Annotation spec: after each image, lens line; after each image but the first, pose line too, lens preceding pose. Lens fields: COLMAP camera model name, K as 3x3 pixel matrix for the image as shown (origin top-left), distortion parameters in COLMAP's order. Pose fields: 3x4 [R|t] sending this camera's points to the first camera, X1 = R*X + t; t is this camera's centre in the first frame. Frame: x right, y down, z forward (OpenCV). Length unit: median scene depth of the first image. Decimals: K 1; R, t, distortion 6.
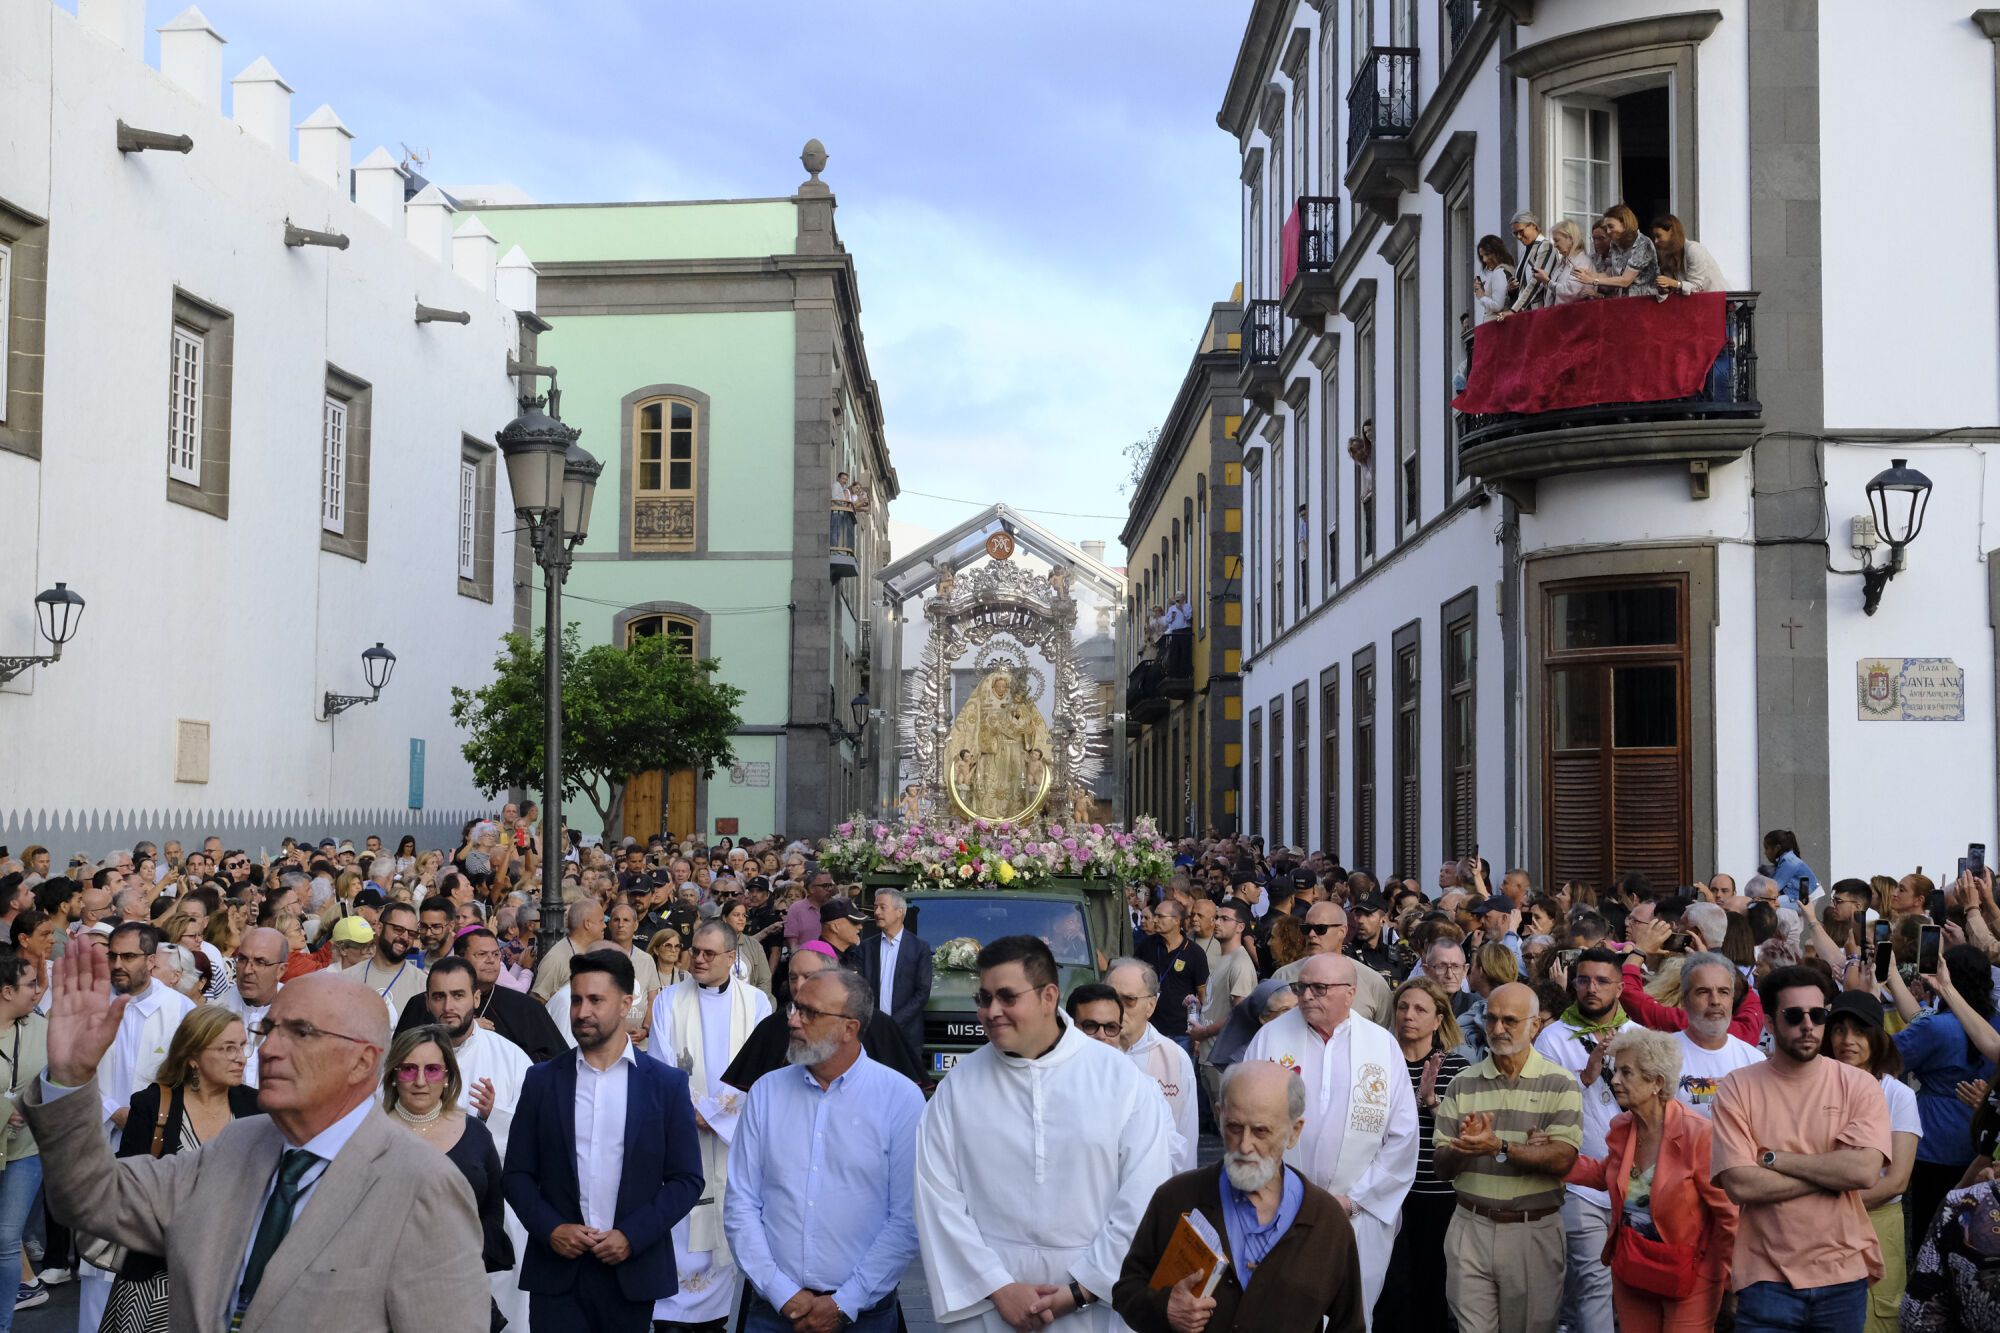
lens RADIAL K [[2966.7, 0, 1000.0], [0, 2966.7, 666.5], [0, 0, 1]] dist [-0.014865, 0.013436]
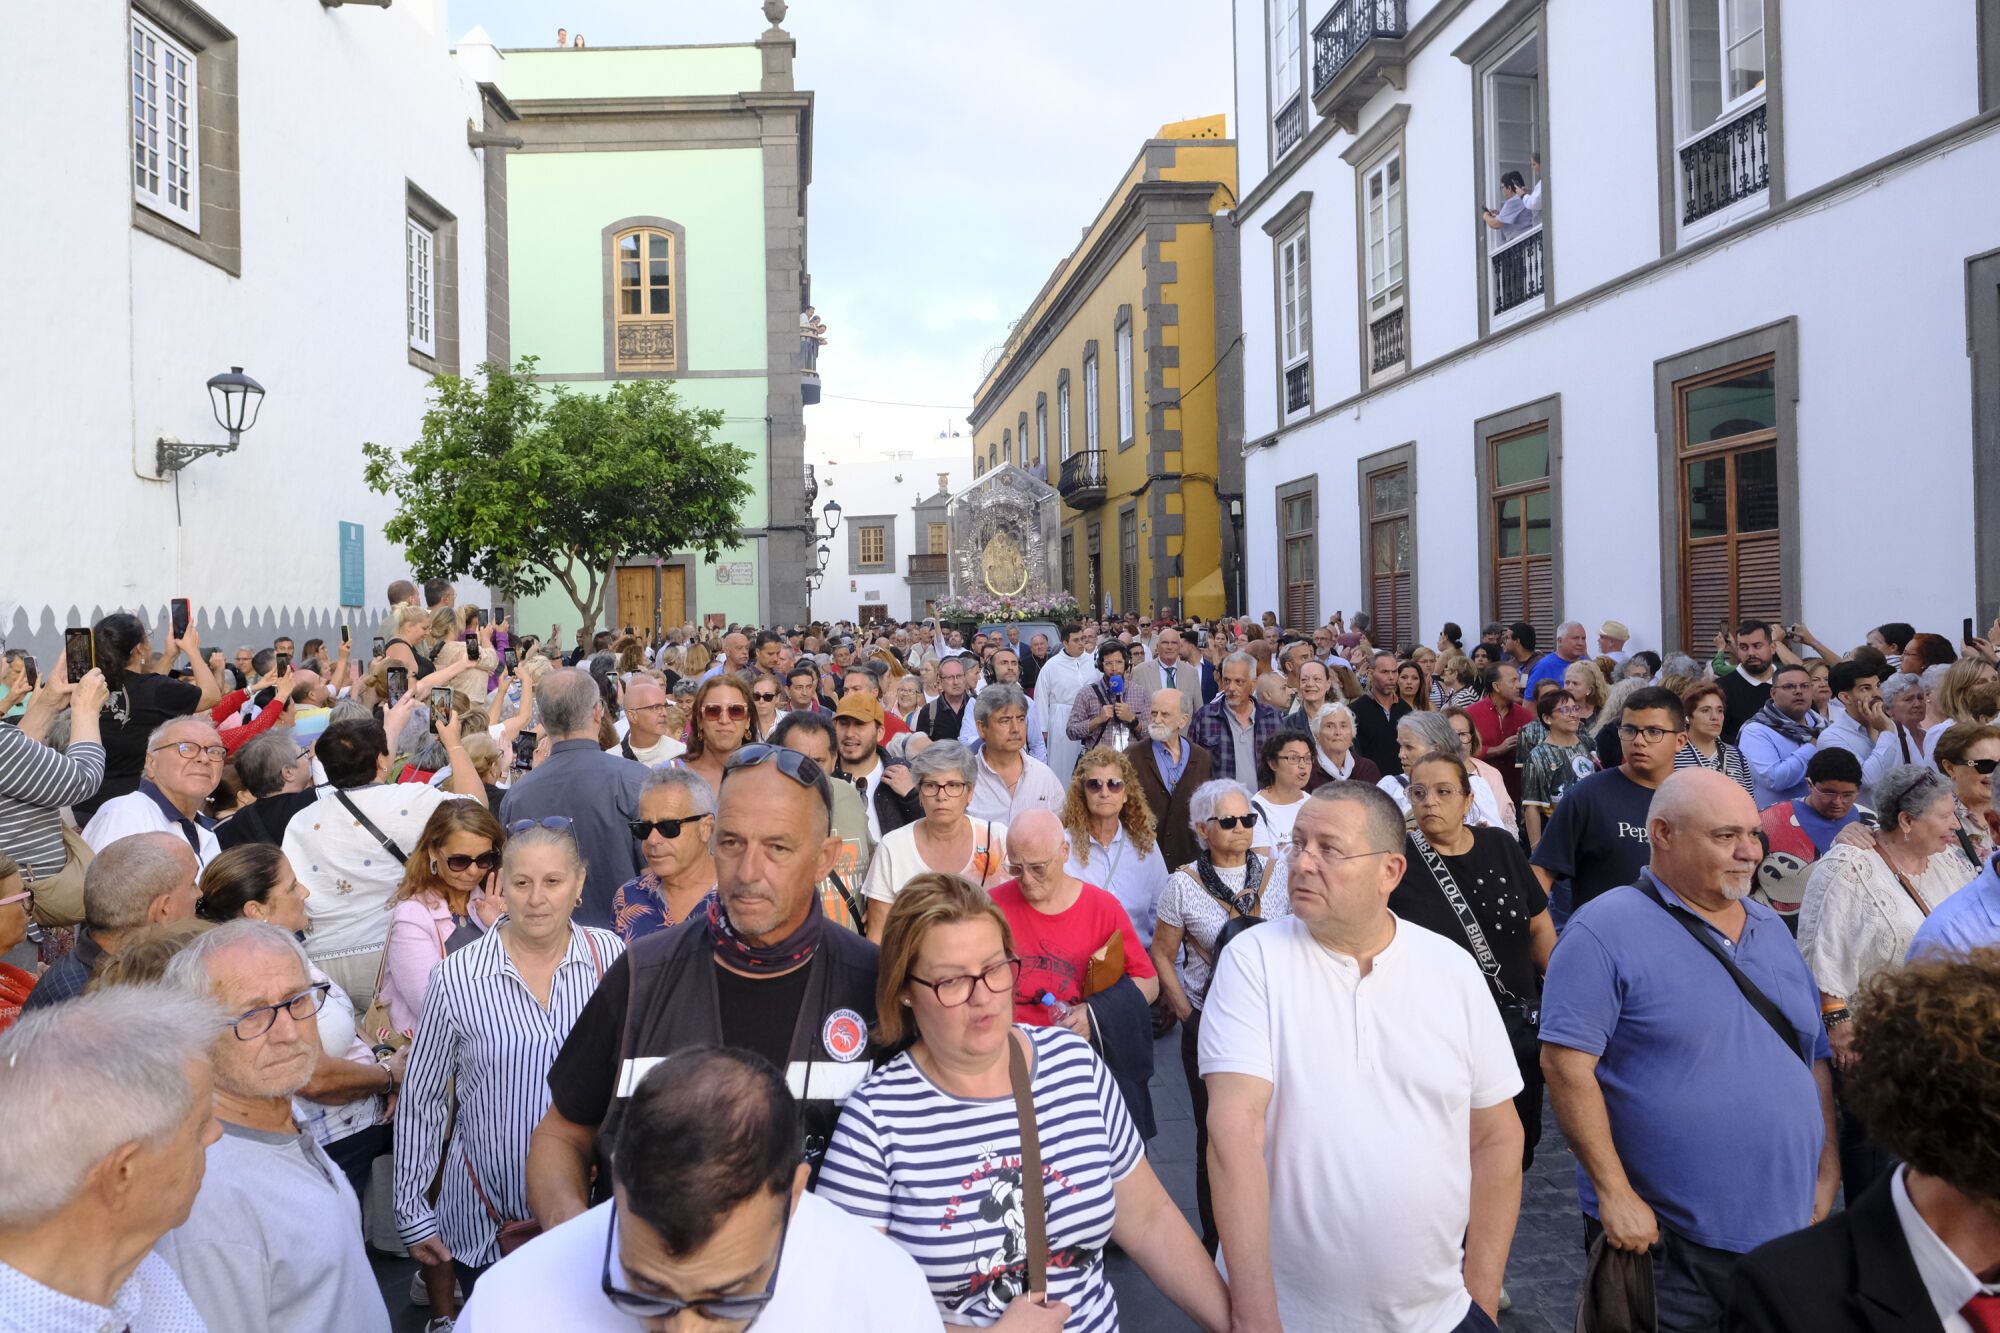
lens RADIAL K [[1410.5, 0, 1001.6], [0, 1410.5, 627.1], [0, 0, 1]] dist [-0.003182, 0.004139]
pose [[0.991001, -0.028637, 0.130755, -0.055123], [0.020984, 0.998005, 0.059540, 0.027095], [-0.132200, -0.056260, 0.989625, 0.469309]]
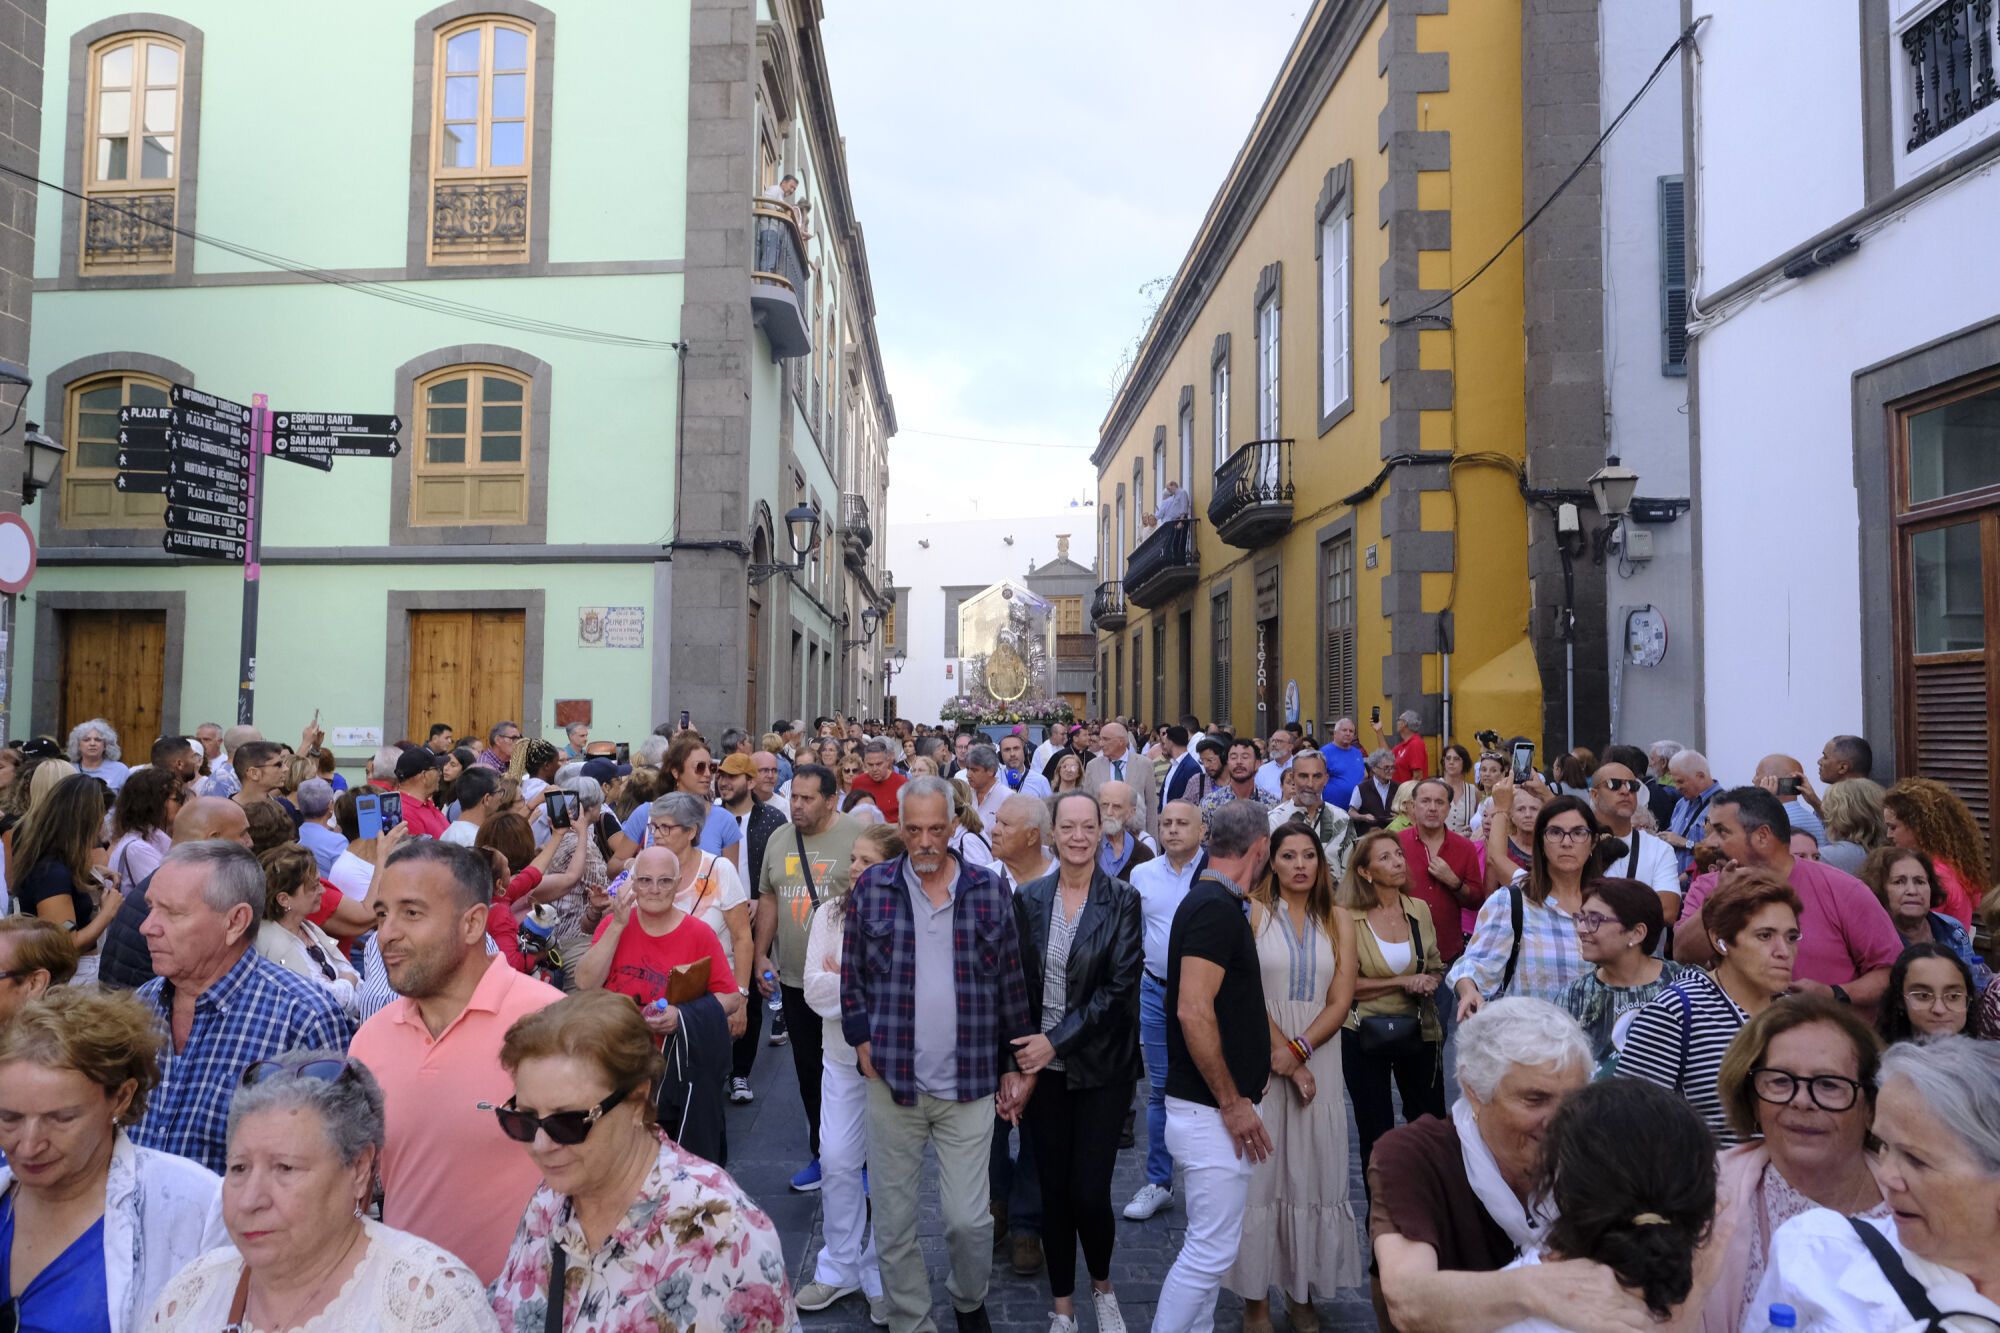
lens RADIAL K [[1404.3, 0, 1000.0], [0, 1404.3, 666.5], [0, 0, 1]] dist [-0.004382, 0.001597]
pose [[0.999609, 0.003809, 0.027692, -0.013270], [-0.004341, 0.999806, 0.019196, 0.038549], [-0.027614, -0.019309, 0.999432, 0.711473]]
